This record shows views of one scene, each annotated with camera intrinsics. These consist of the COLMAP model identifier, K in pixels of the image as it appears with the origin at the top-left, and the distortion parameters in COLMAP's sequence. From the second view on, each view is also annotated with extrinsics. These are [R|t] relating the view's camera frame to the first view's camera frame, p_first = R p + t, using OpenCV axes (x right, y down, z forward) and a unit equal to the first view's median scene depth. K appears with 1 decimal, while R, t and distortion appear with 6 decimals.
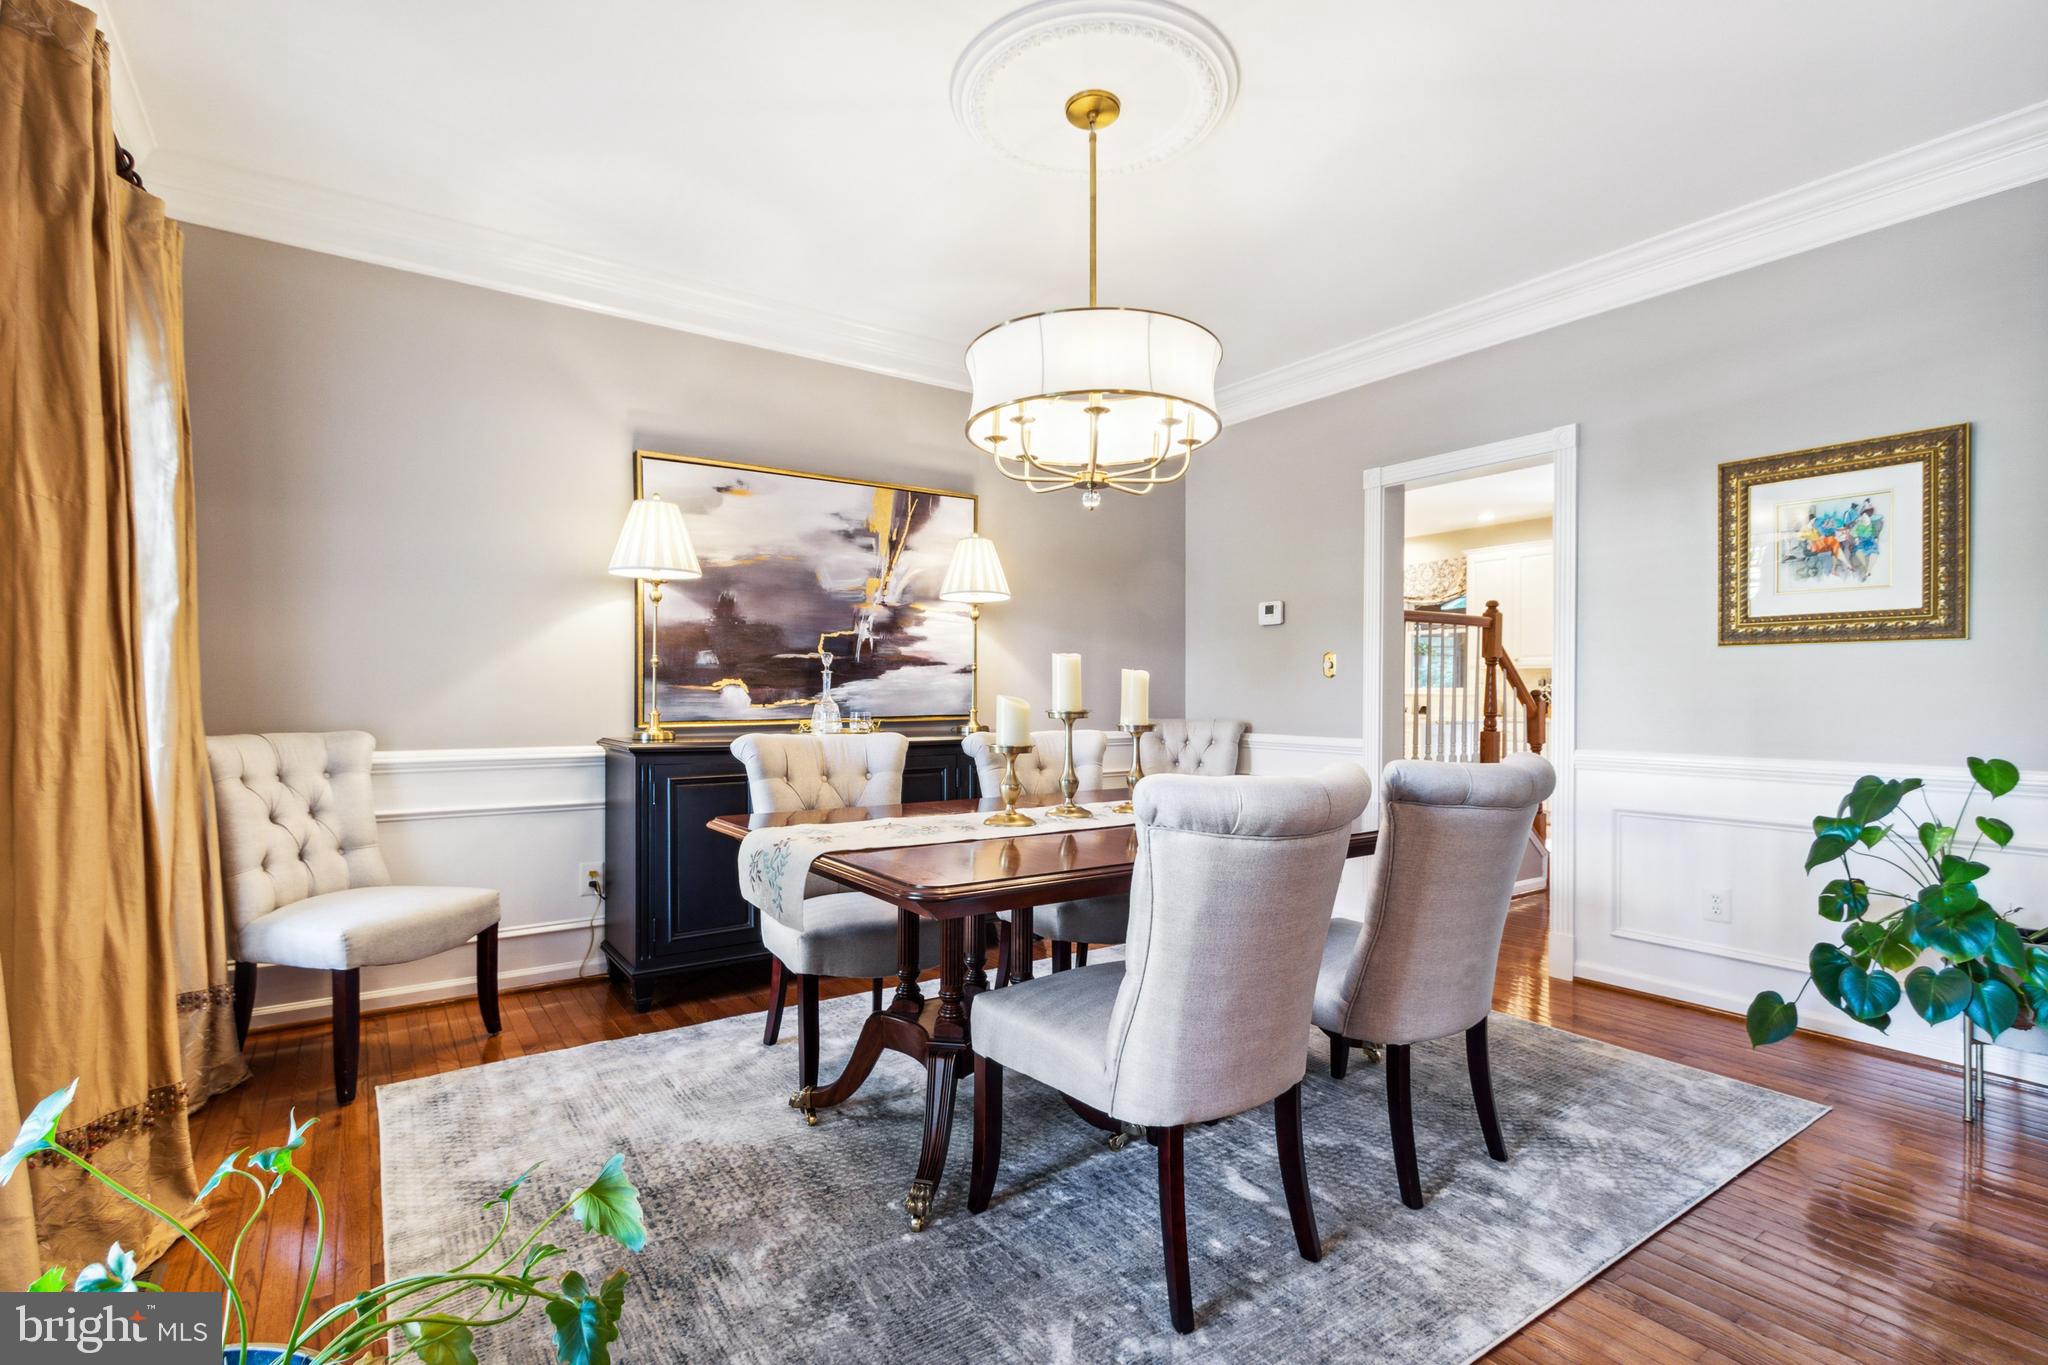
lens RADIAL K [[964.0, 0, 1011.5], [0, 964.0, 691.3], [0, 0, 1]] dist [0.002600, -0.001100]
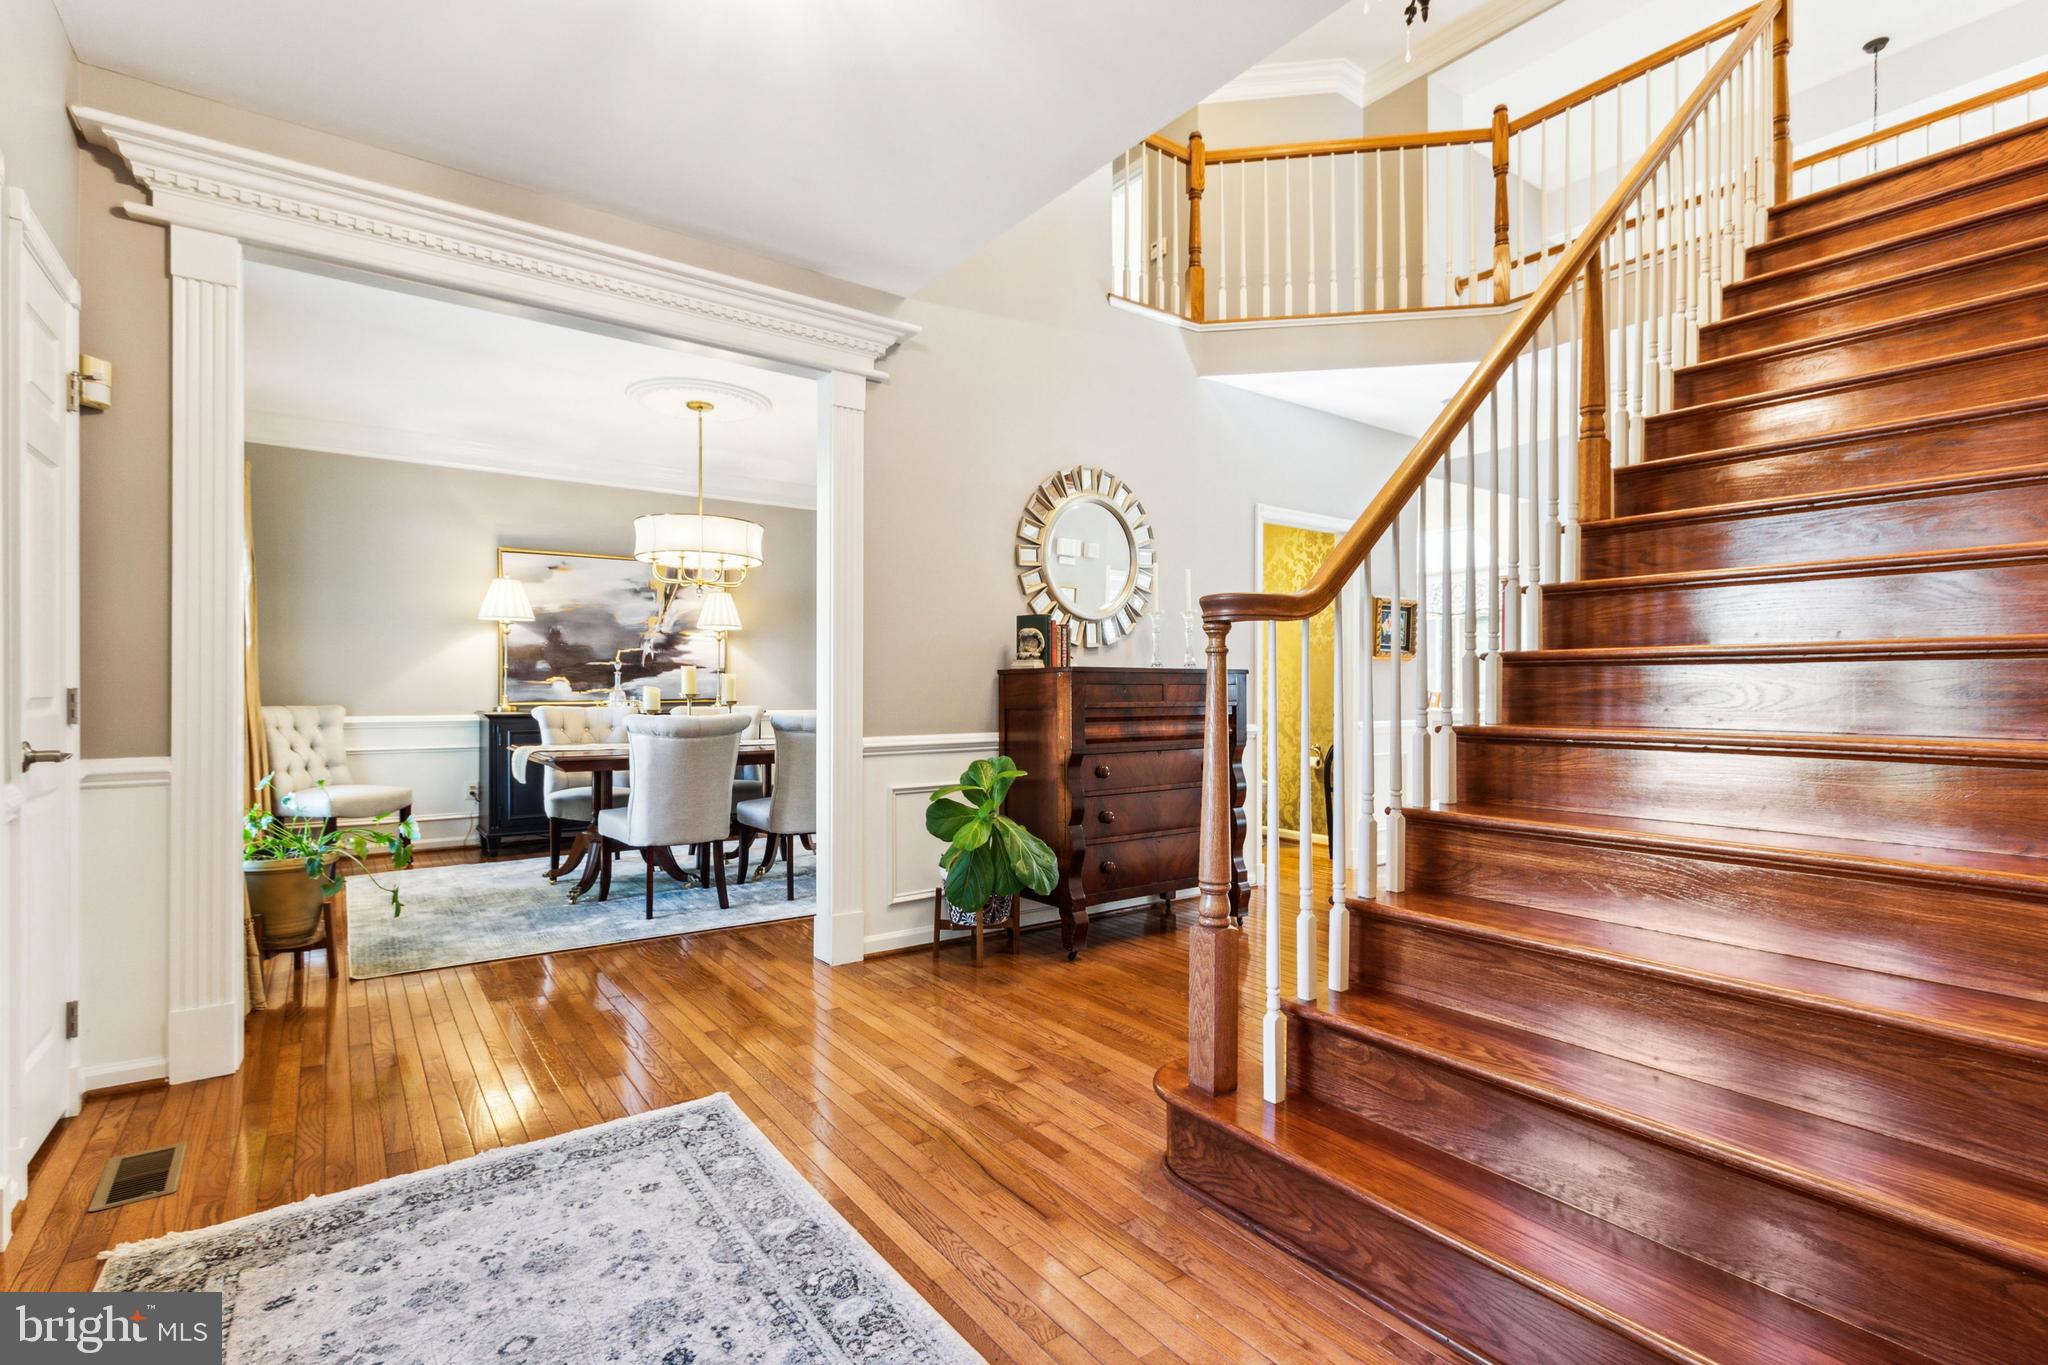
lens RADIAL K [[964.0, 0, 1038.0], [0, 964.0, 679.9], [0, 0, 1]] dist [0.002600, -0.001100]
pose [[0.999403, 0.001166, 0.034522, 0.525443], [-0.000991, 0.999987, -0.005086, 0.000121], [-0.034527, 0.005049, 0.999391, -0.779870]]
